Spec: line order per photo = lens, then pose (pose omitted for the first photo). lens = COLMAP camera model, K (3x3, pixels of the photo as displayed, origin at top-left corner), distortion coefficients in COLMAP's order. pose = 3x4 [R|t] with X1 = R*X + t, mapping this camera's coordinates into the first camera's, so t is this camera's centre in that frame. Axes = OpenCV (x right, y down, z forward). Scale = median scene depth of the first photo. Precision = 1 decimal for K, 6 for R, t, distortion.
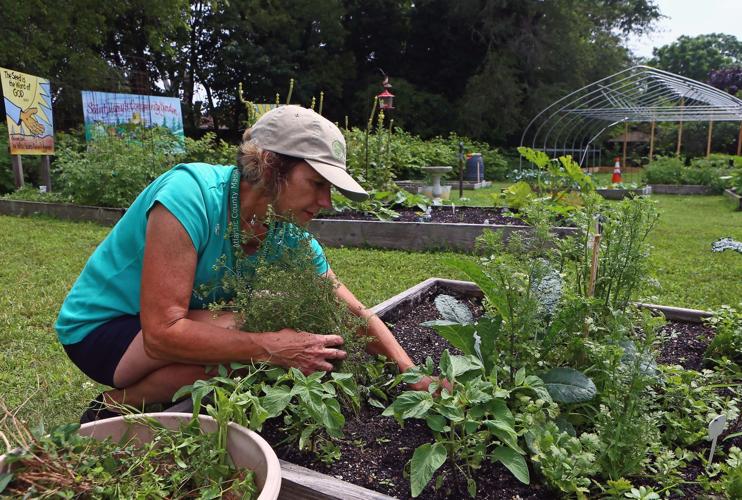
lens RADIAL K [[596.7, 0, 371.0], [0, 596.7, 250.0], [0, 0, 1]] dist [-0.126660, 0.242145]
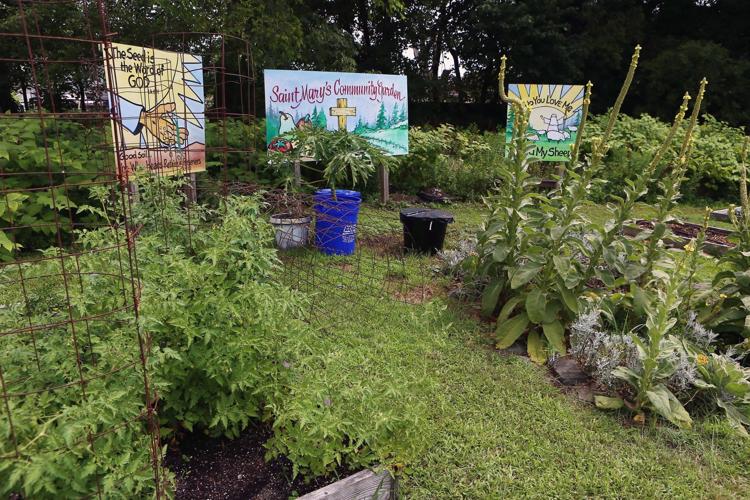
lens RADIAL K [[515.8, 0, 375.0], [0, 515.8, 250.0], [0, 0, 1]] dist [-0.031184, 0.006821]
pose [[0.914466, 0.124920, -0.384898, -0.061725], [-0.087025, 0.989613, 0.114421, -0.075351], [0.395194, -0.071138, 0.915839, 0.258000]]
